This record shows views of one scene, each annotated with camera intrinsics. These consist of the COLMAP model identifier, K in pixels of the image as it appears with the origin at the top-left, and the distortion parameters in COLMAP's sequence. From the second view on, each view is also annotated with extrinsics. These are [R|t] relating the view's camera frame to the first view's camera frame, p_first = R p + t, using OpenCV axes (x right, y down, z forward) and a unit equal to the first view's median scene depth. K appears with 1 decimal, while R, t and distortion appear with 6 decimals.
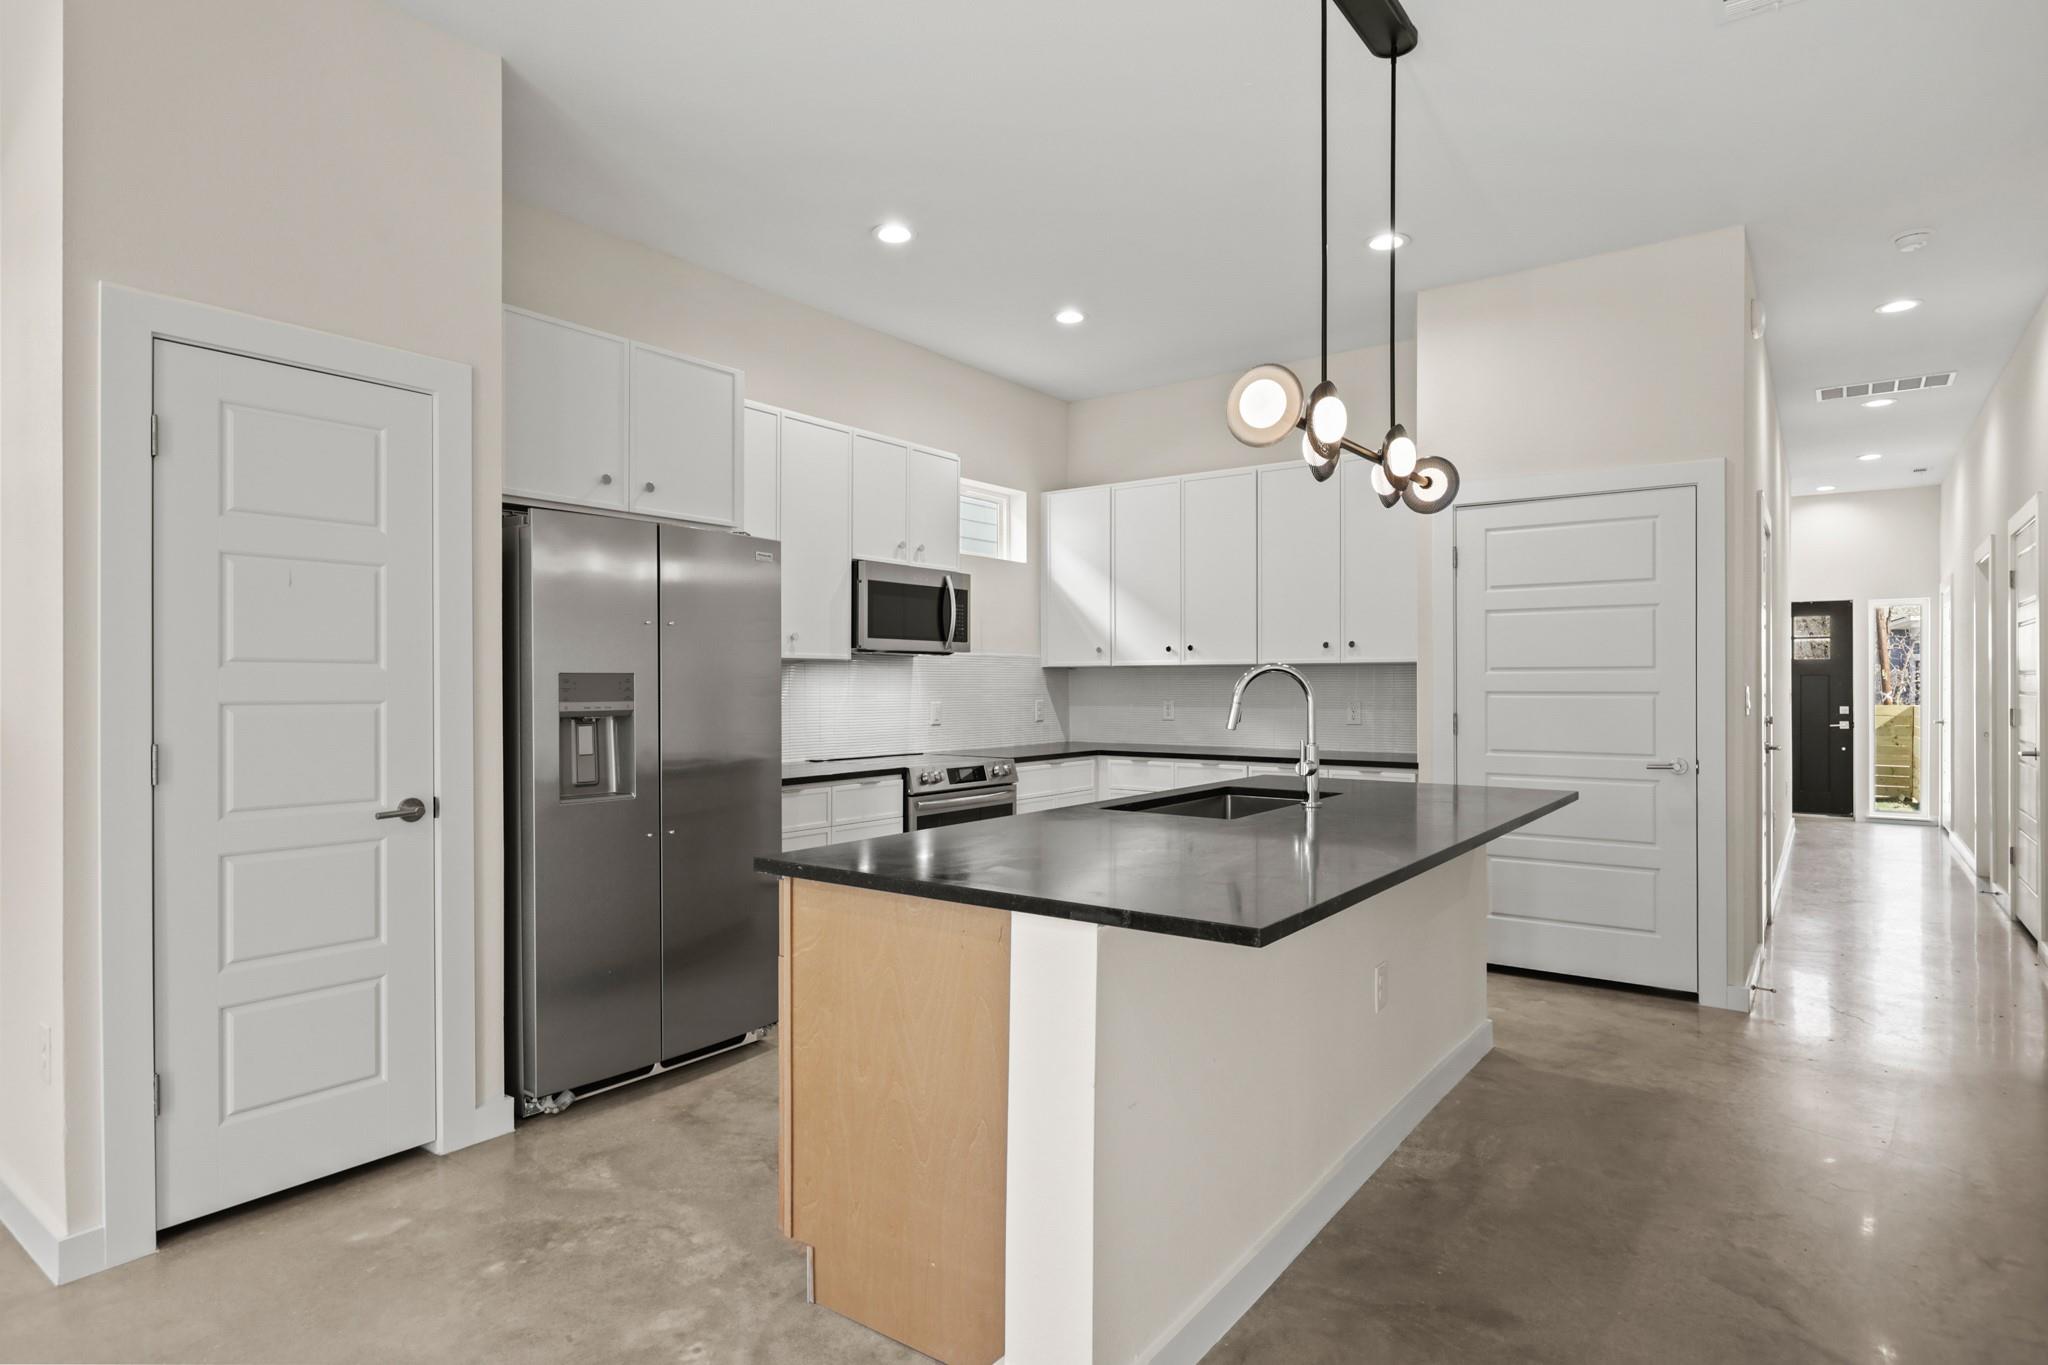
lens RADIAL K [[1100.9, 0, 1028.1], [0, 1100.9, 687.6], [0, 0, 1]] dist [0.016469, -0.000027]
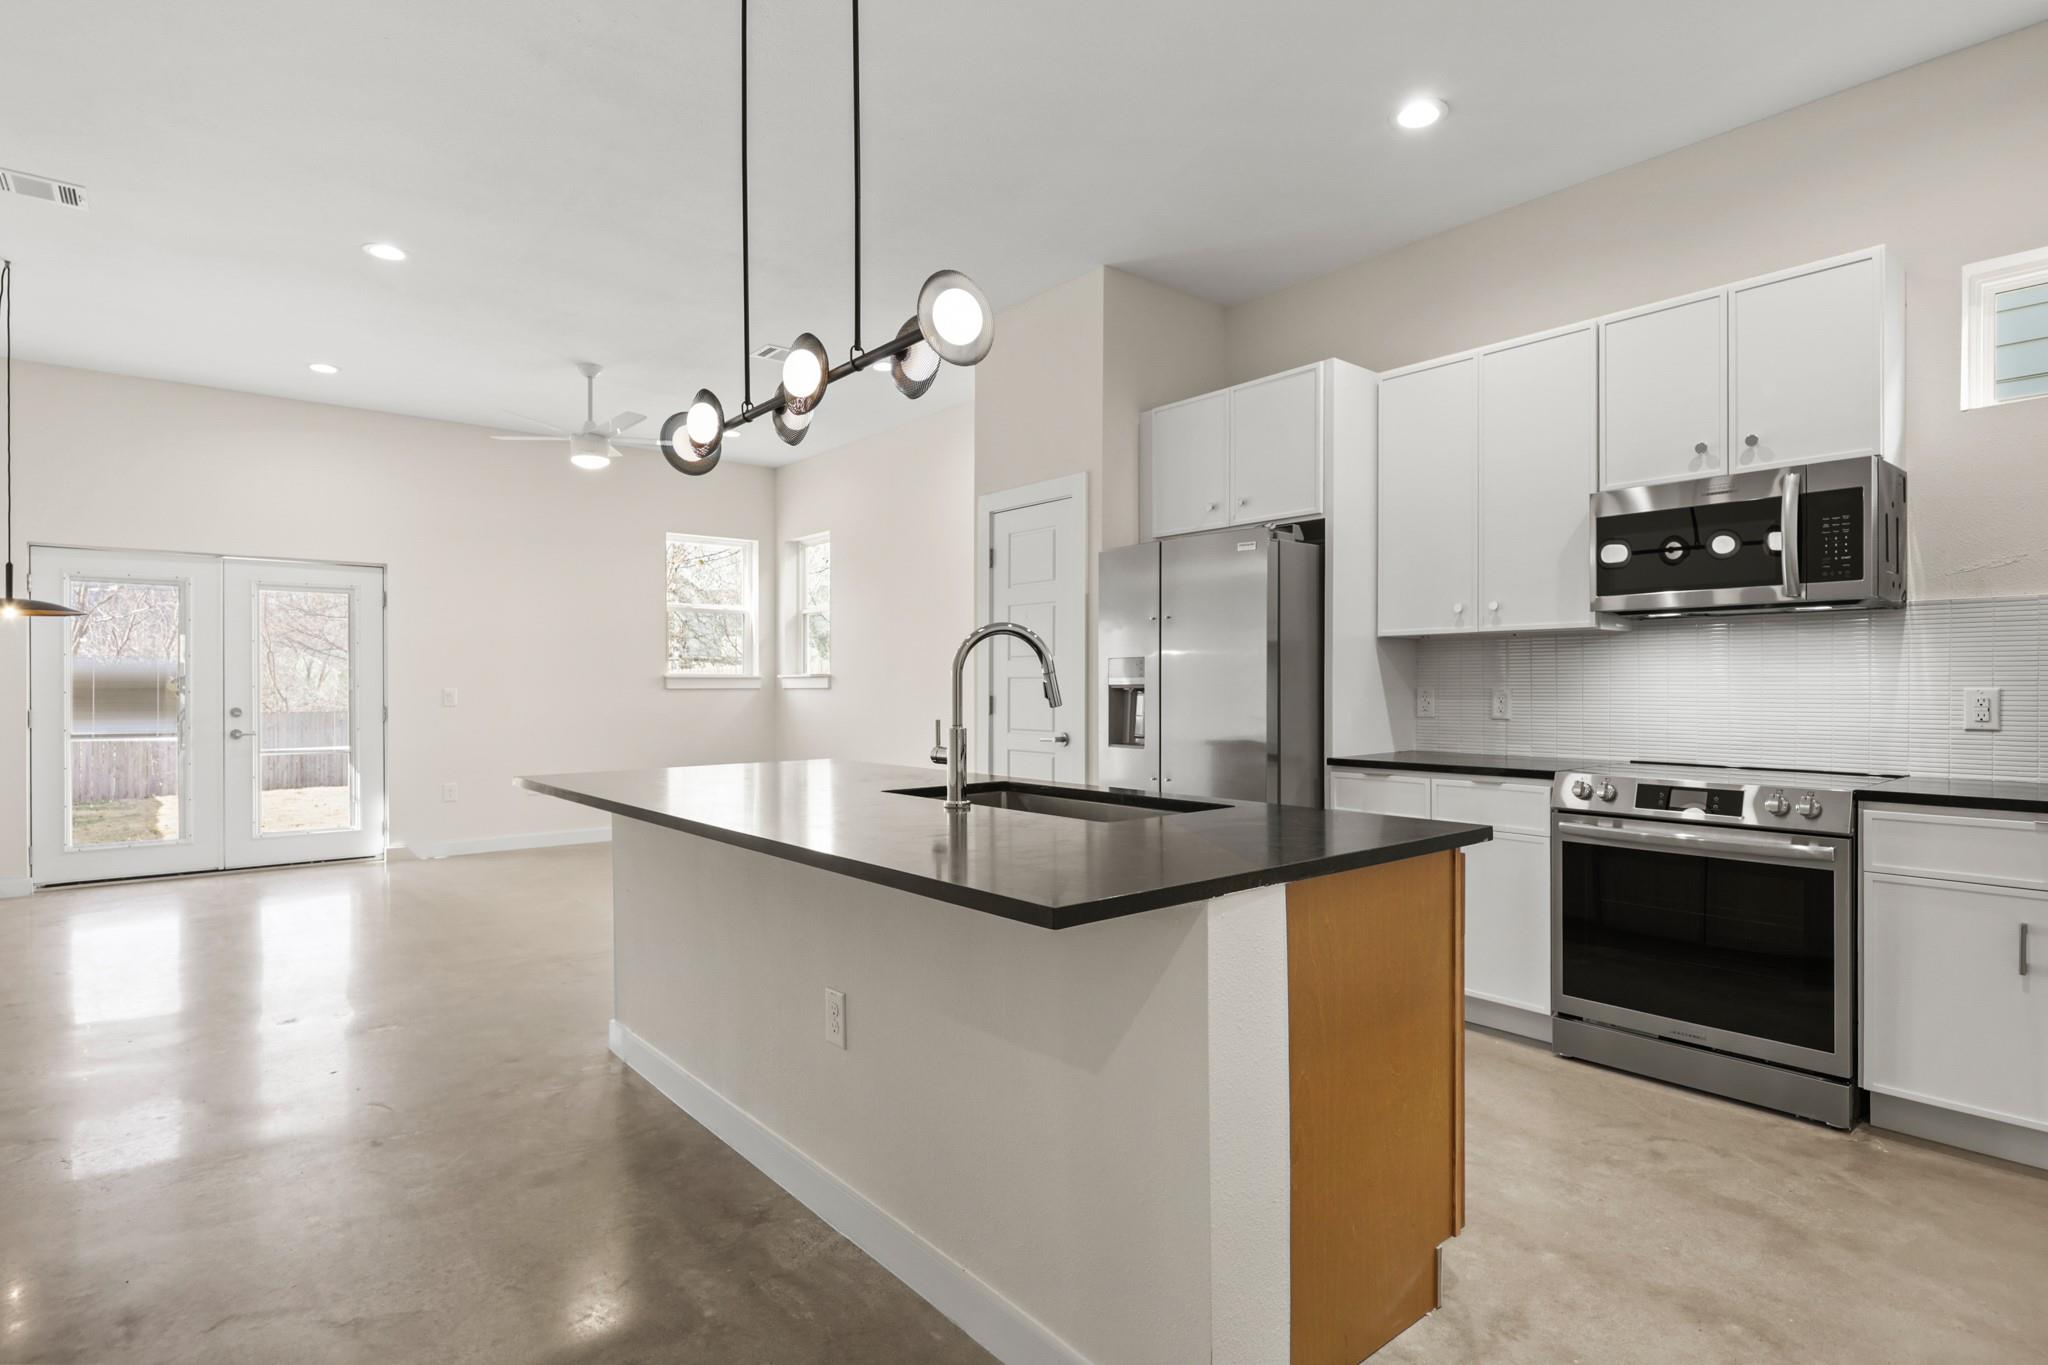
lens RADIAL K [[1032.3, 0, 1029.6], [0, 1032.3, 684.2], [0, 0, 1]] dist [0.005746, 0.000560]
pose [[-0.239431, 0.001424, -0.970912, 0.938896], [-0.000605, 0.999999, 0.001616, 0.019924], [0.970913, 0.000974, -0.239430, 1.205479]]
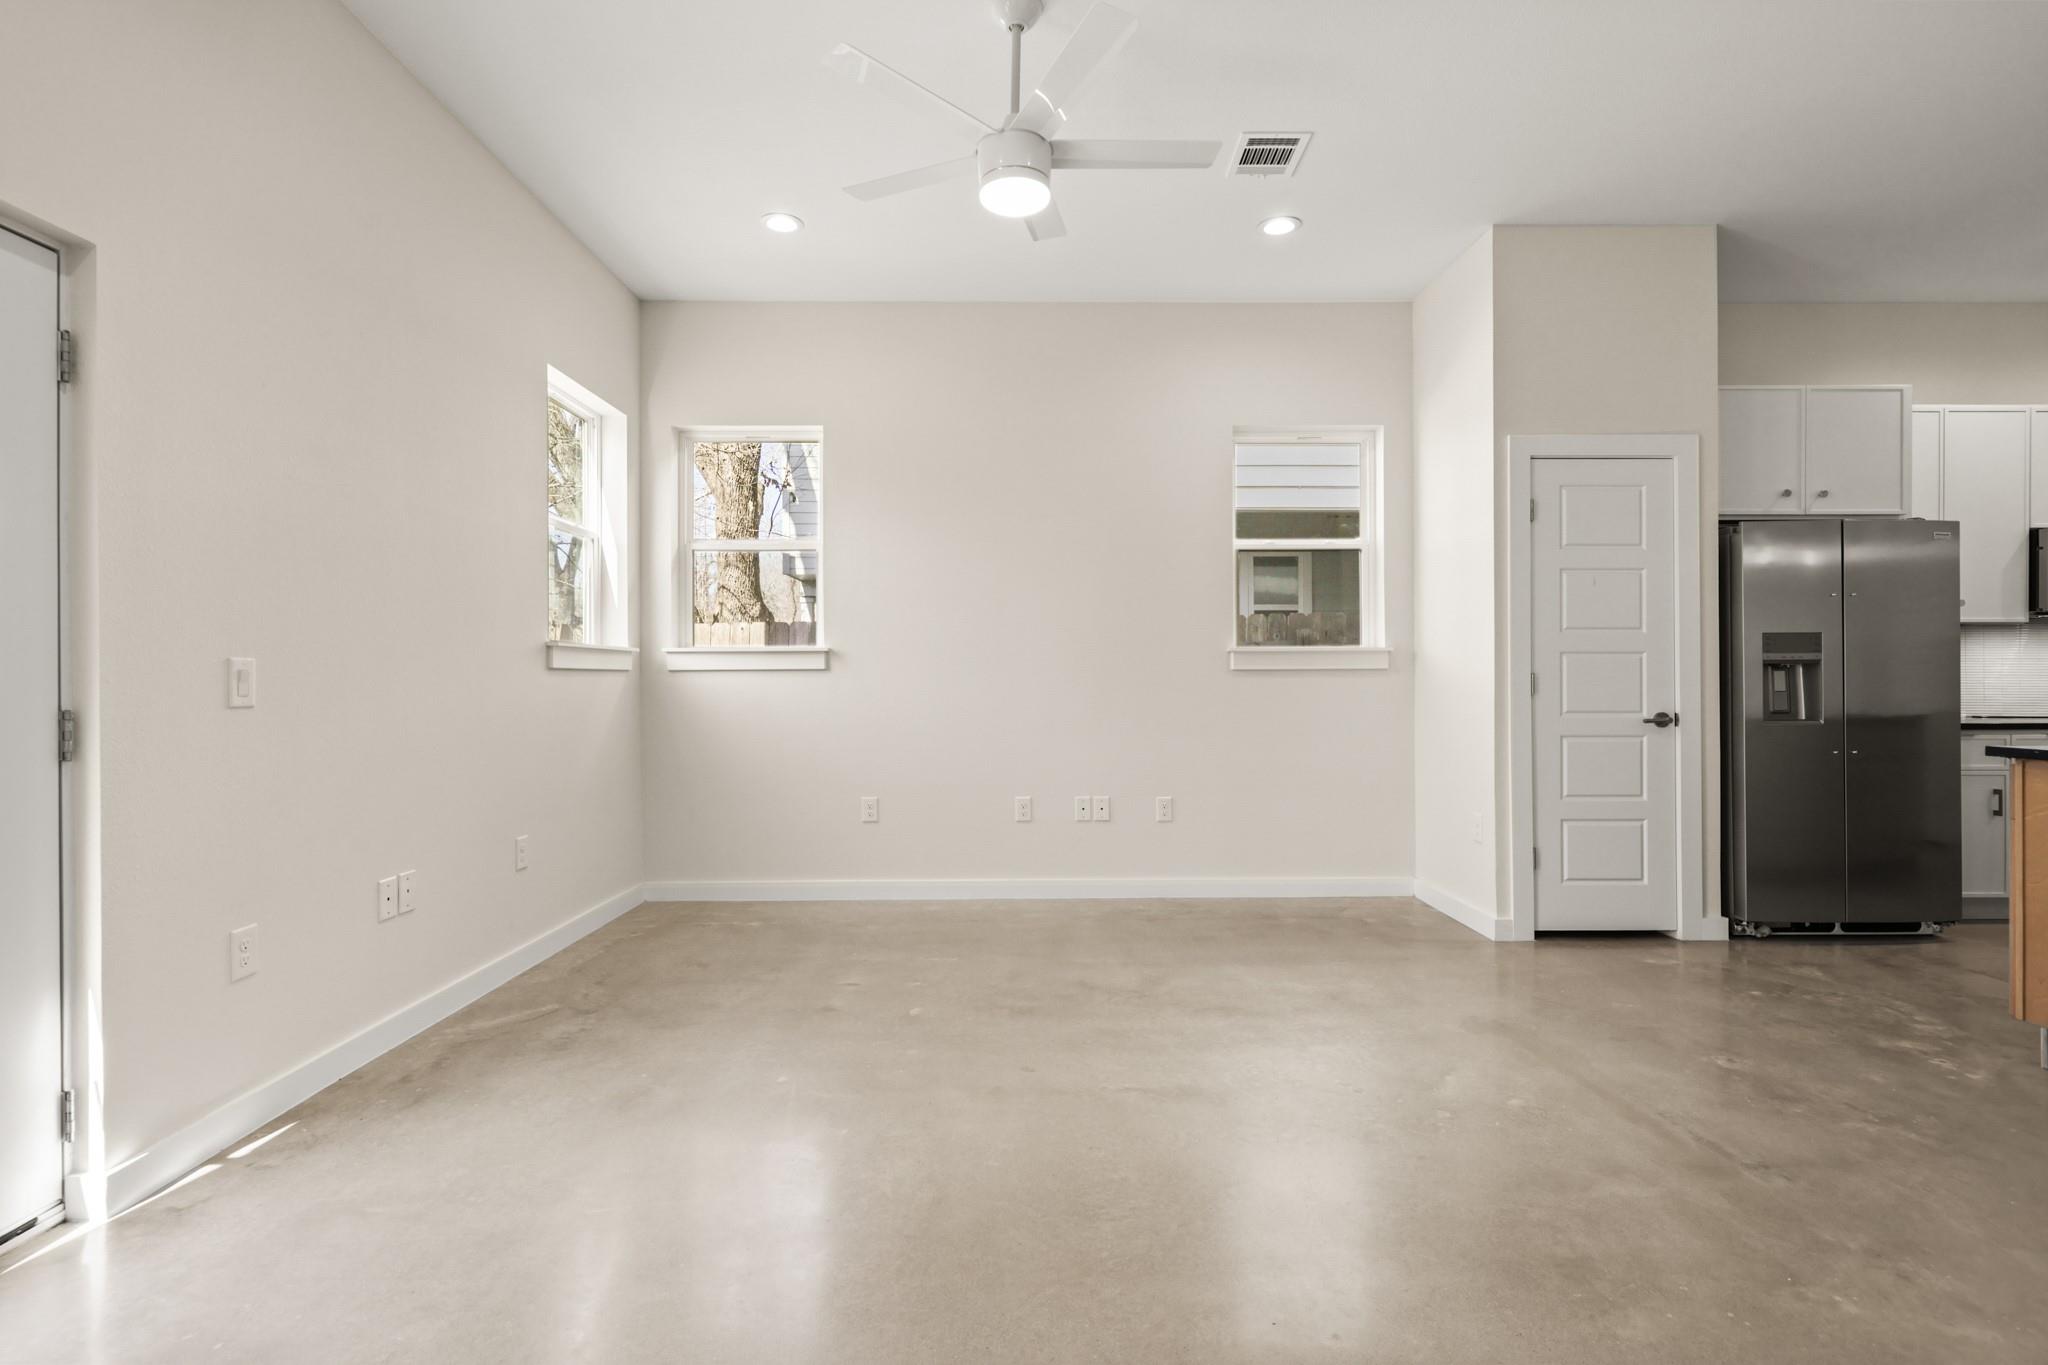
lens RADIAL K [[945.1, 0, 1021.3], [0, 945.1, 683.2], [0, 0, 1]] dist [-0.002314, -0.000016]
pose [[0.593975, 0.003055, -0.804477, -0.007011], [-0.002106, 0.999995, 0.002242, 0.051365], [0.804480, 0.000363, 0.593979, -0.510906]]
